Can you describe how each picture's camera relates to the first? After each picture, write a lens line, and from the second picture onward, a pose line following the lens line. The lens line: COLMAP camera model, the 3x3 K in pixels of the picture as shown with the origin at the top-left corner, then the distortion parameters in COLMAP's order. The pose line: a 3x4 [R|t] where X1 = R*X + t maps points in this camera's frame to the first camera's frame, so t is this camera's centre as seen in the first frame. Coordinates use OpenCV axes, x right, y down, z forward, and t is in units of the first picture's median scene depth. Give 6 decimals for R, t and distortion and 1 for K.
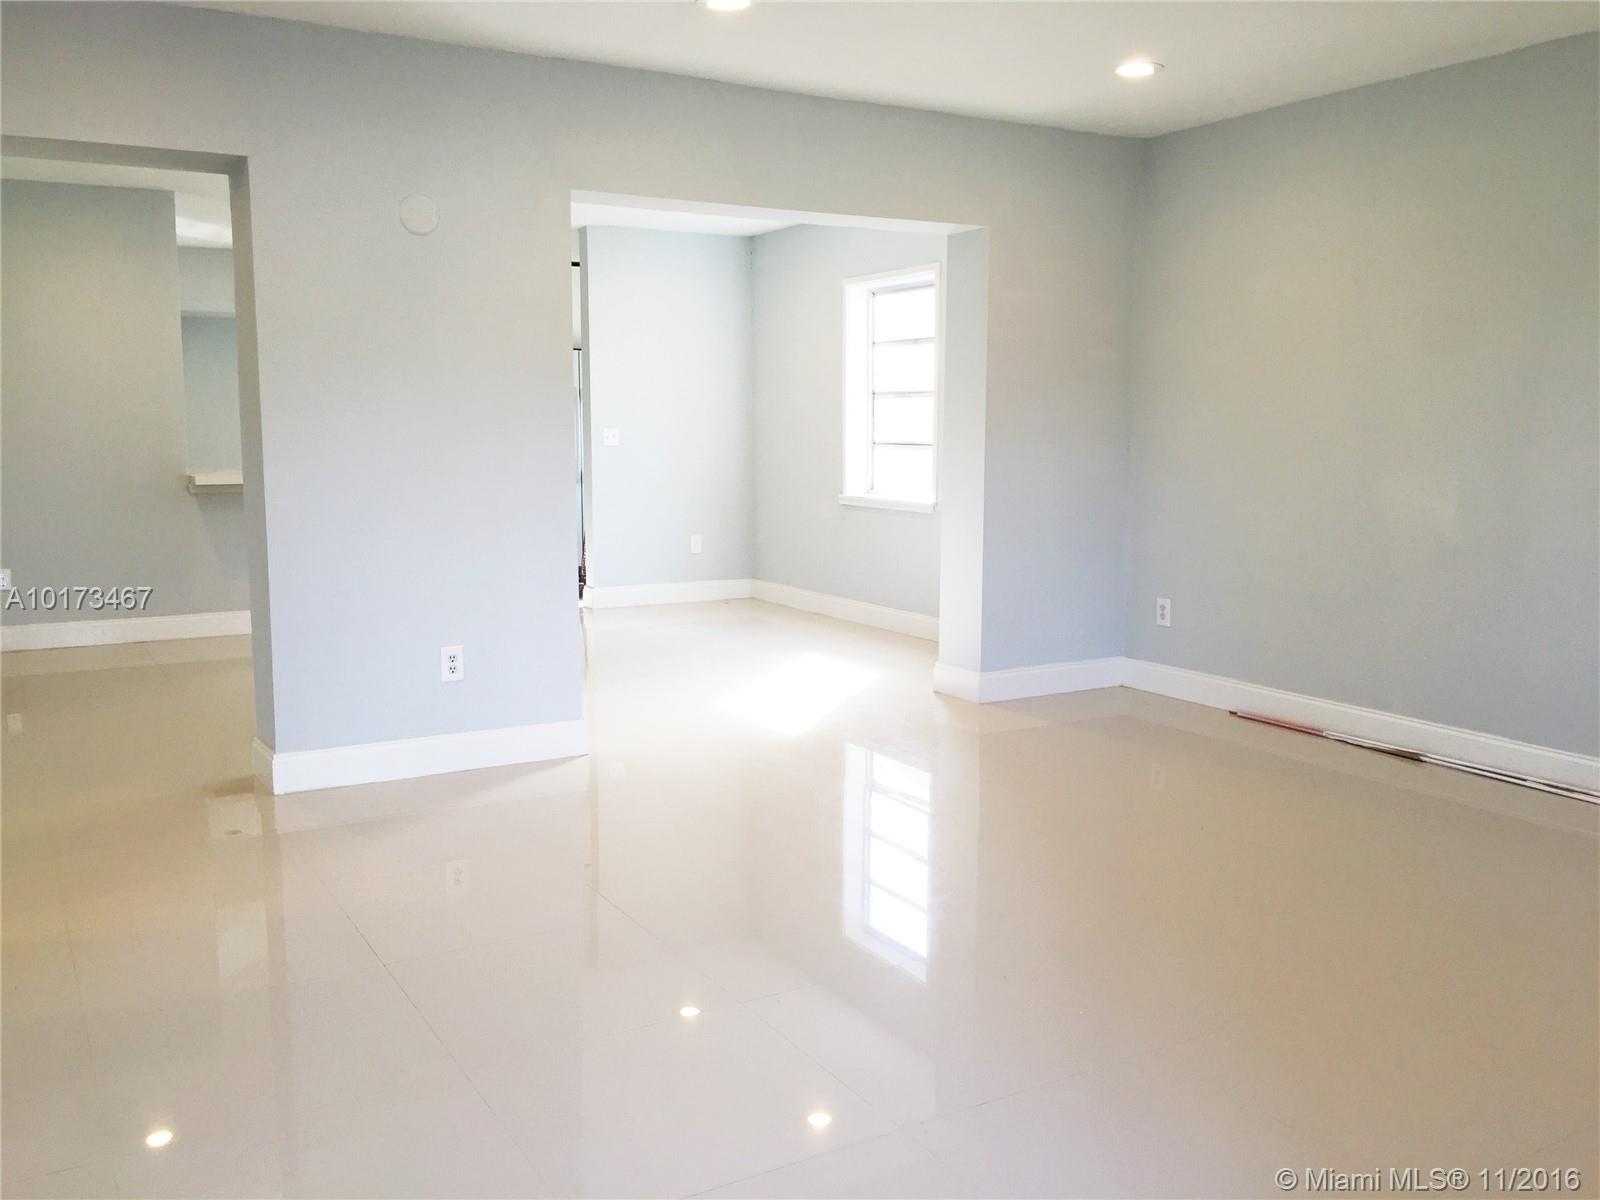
lens RADIAL K [[1358.8, 0, 806.3], [0, 1358.8, 589.6], [0, 0, 1]] dist [0.078999, -0.092048]
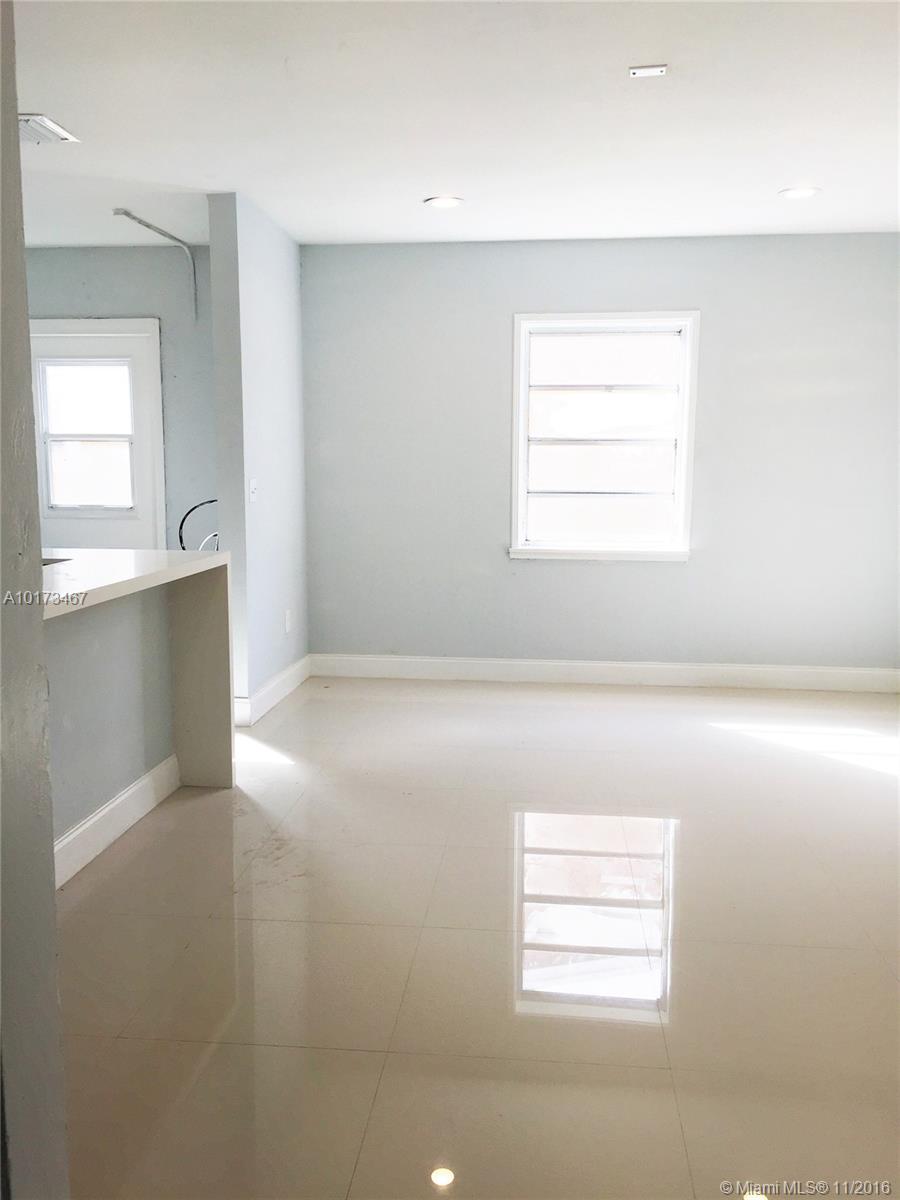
lens RADIAL K [[1019.1, 0, 456.8], [0, 1019.1, 597.7], [0, 0, 1]] dist [0.078999, -0.092048]
pose [[0.584785, -0.101236, 0.804846, -0.609288], [0.091194, 0.994097, 0.058781, -0.088137], [-0.806046, 0.039023, 0.590565, 0.679253]]
